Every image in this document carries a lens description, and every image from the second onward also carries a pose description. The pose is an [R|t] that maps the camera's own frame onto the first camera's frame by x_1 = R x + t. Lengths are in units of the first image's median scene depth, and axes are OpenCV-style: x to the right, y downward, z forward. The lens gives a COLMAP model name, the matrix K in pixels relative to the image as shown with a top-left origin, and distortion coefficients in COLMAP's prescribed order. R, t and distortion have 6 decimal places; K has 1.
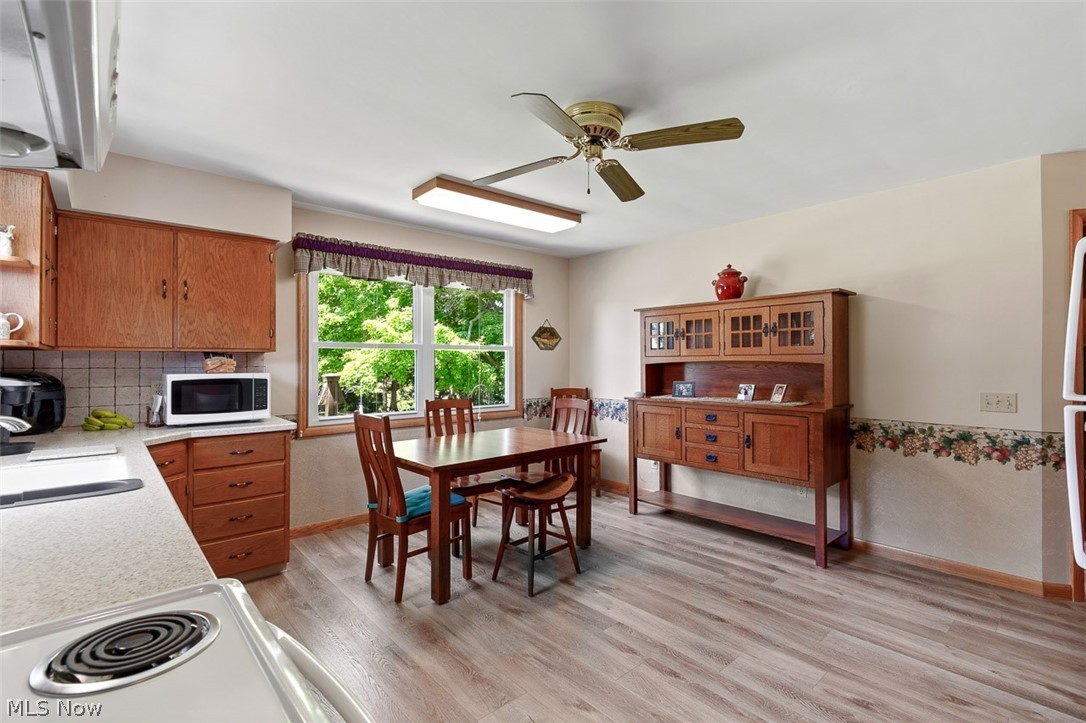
lens RADIAL K [[494.2, 0, 541.2], [0, 494.2, 360.1], [0, 0, 1]] dist [0.001700, 0.000134]
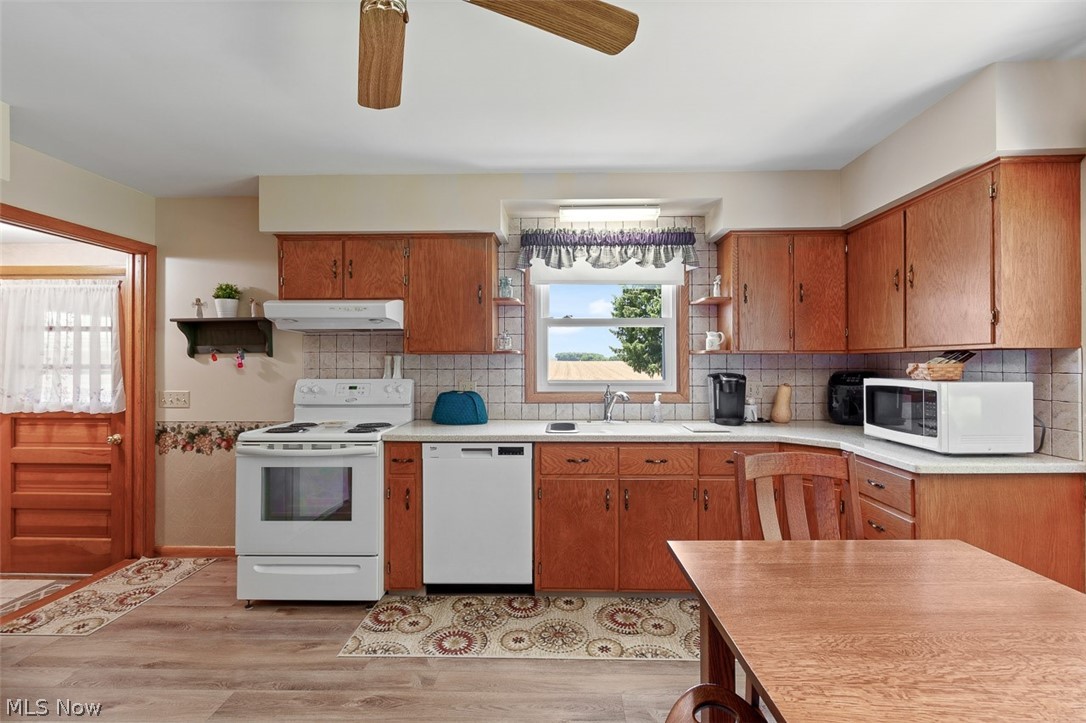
lens RADIAL K [[494.2, 0, 544.3], [0, 494.2, 357.2], [0, 0, 1]] dist [0.001700, 0.000134]
pose [[-0.683544, -0.001245, -0.729908, 0.287779], [0.004019, 0.999977, -0.005469, -0.006663], [0.729898, -0.006672, -0.683524, 1.127393]]
